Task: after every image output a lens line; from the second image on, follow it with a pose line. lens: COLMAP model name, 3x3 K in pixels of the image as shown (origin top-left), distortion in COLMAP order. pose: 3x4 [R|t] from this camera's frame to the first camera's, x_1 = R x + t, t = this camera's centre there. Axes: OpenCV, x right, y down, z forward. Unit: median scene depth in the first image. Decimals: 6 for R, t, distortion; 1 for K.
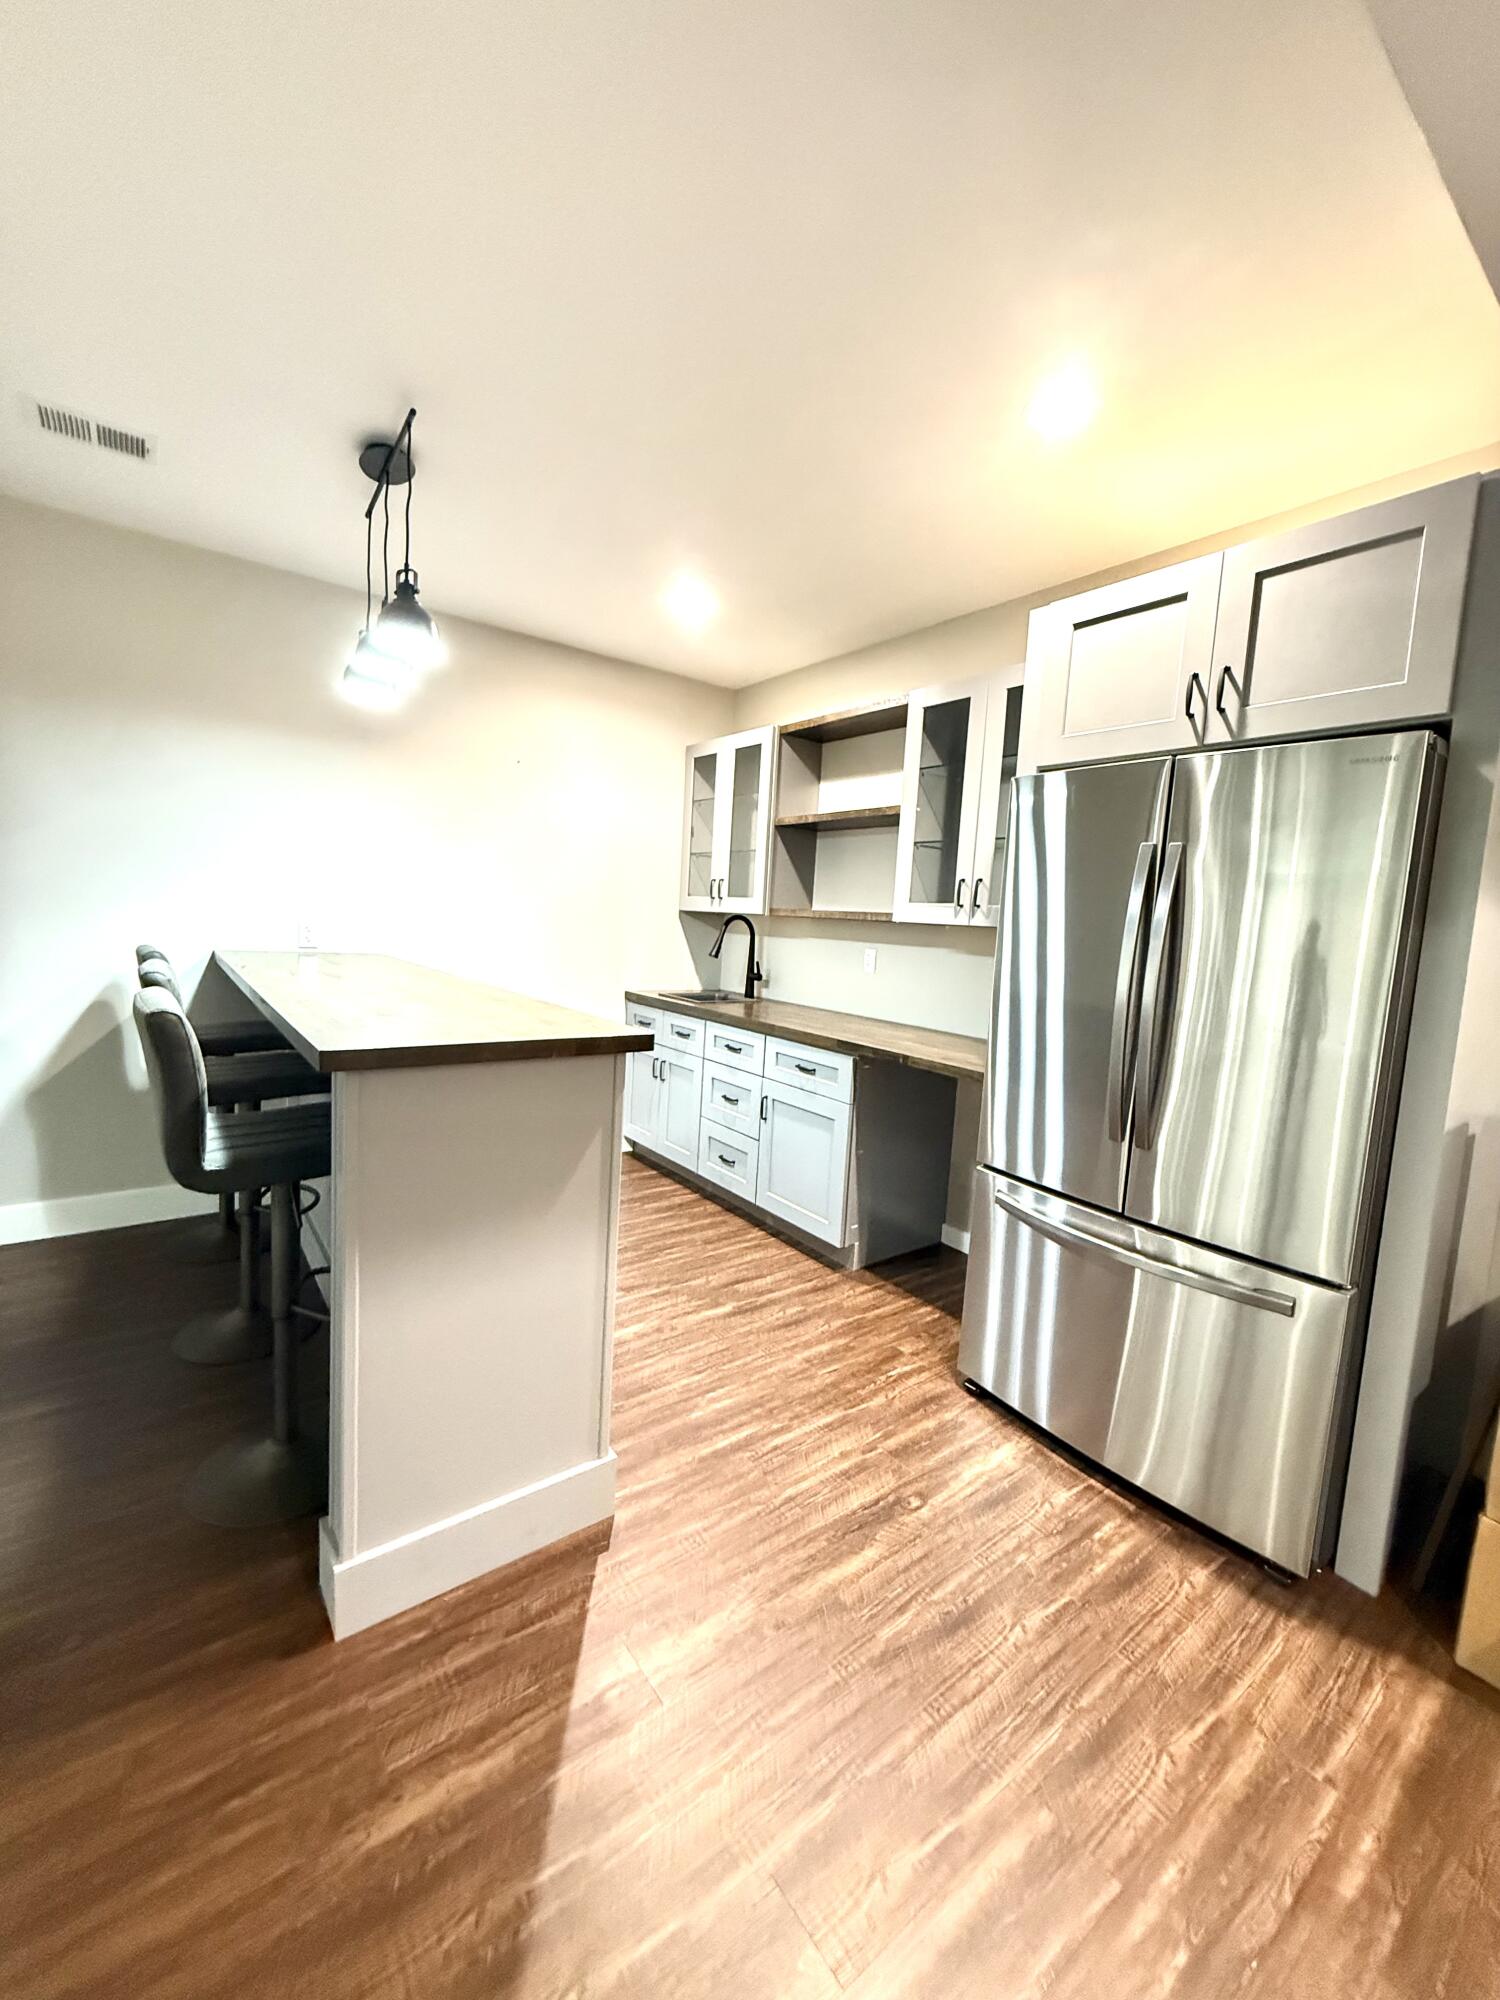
lens RADIAL K [[797.4, 0, 752.2], [0, 797.4, 997.6], [0, 0, 1]] dist [0.000717, 0.000437]
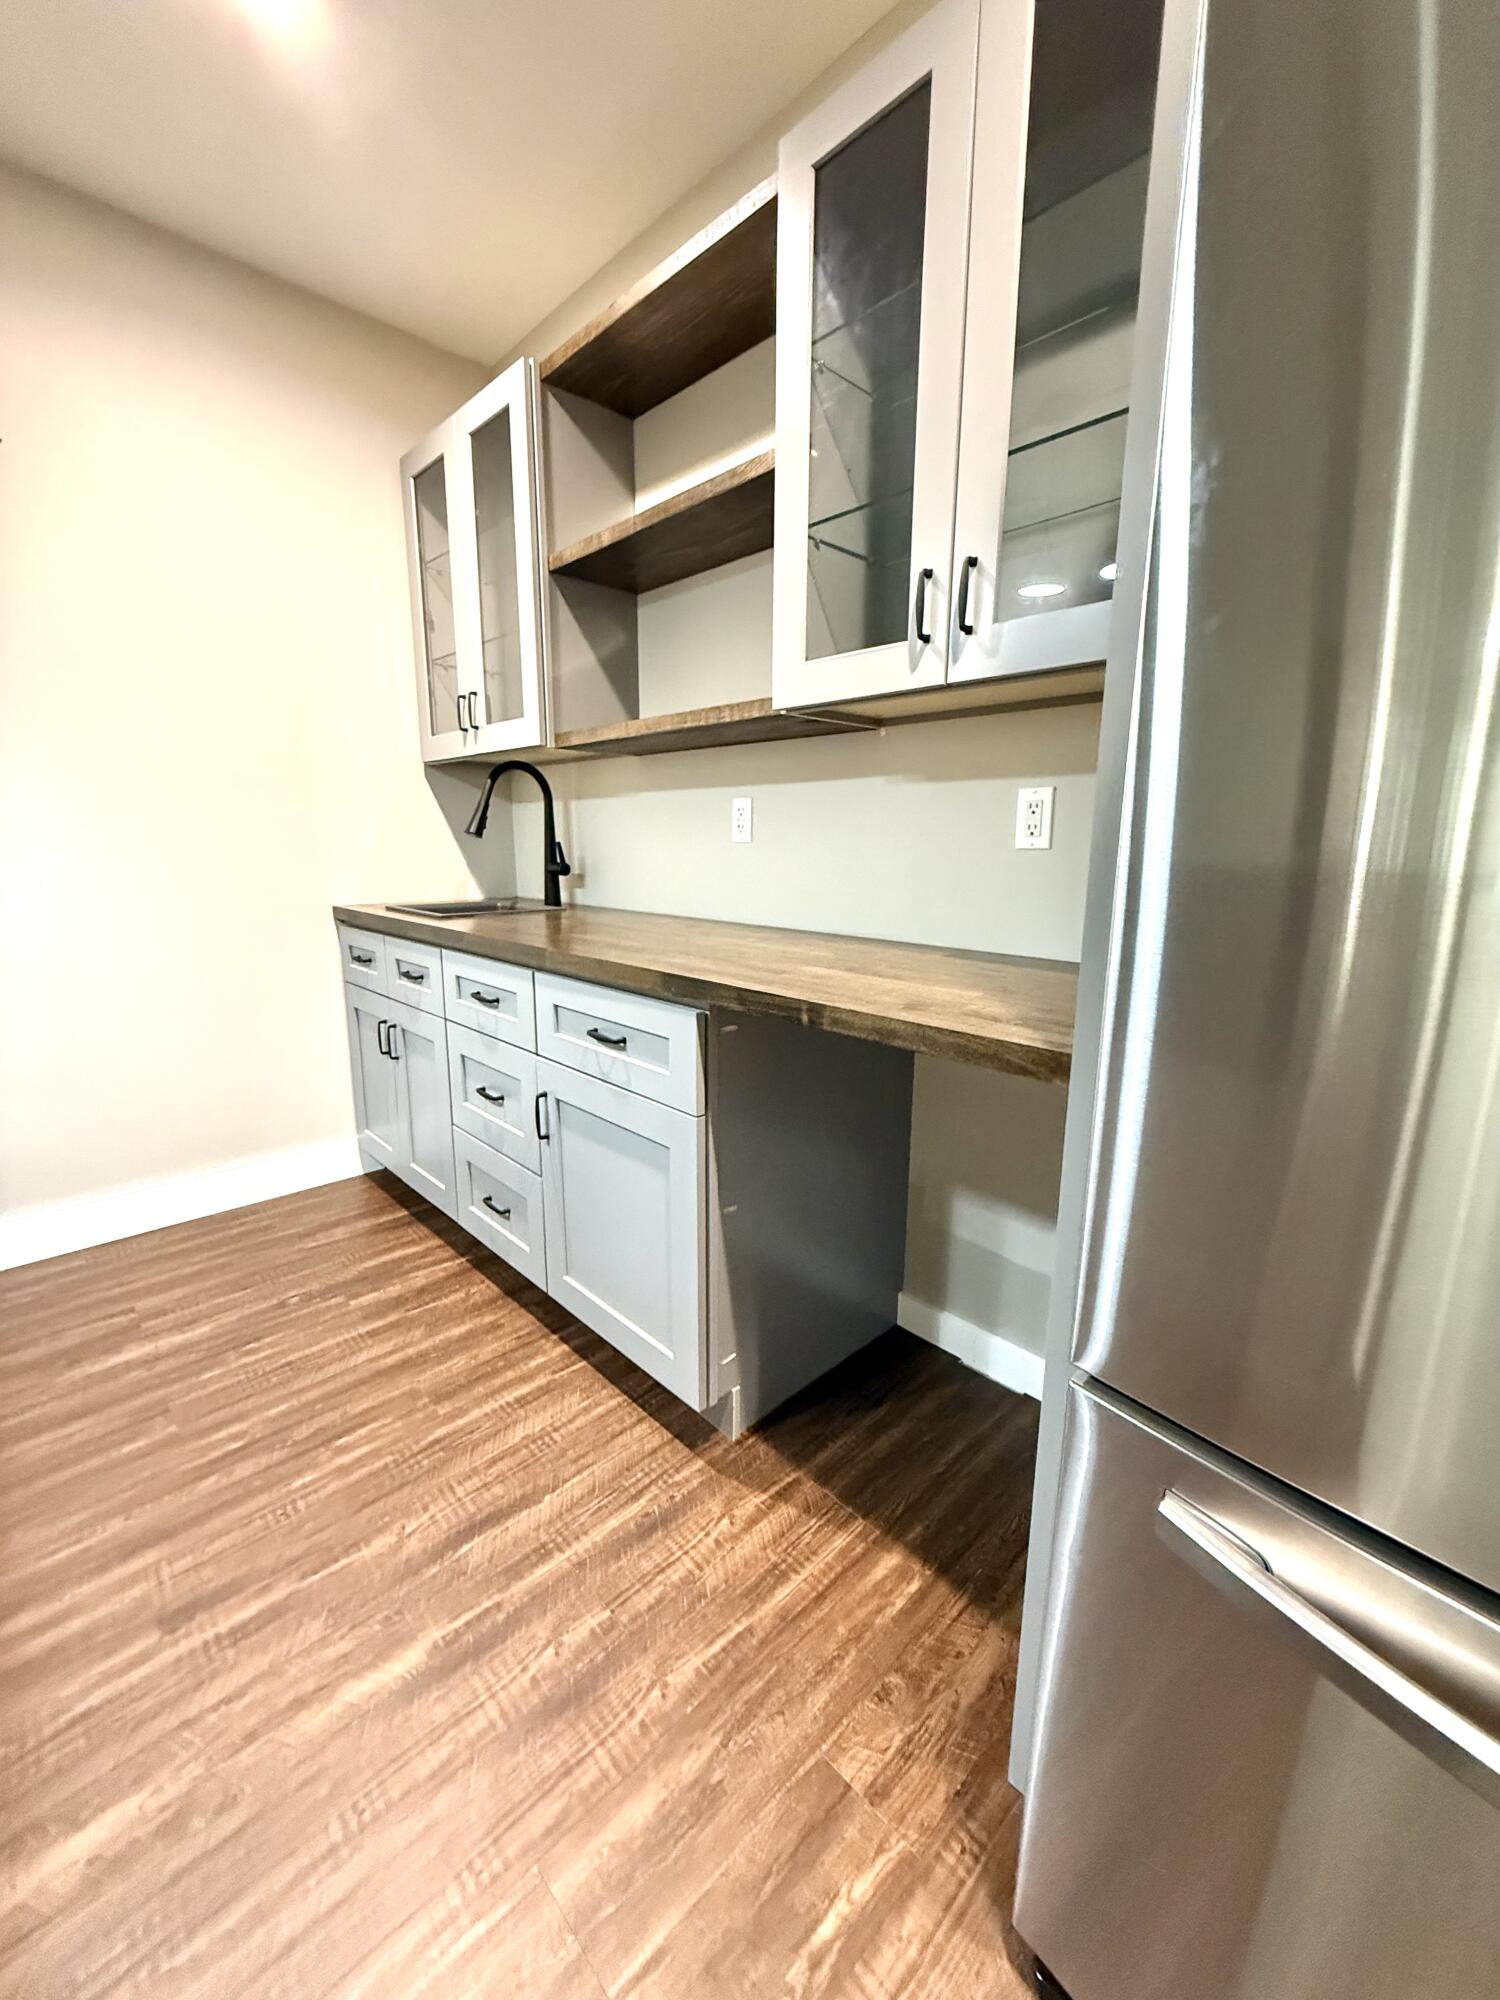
lens RADIAL K [[797.4, 0, 752.2], [0, 797.4, 997.6], [0, 0, 1]] dist [0.000717, 0.000437]
pose [[0.991643, -0.071810, 0.107179, 0.098450], [0.060849, 0.992895, 0.102259, 0.022151], [-0.113761, -0.094883, 0.988967, 0.505650]]
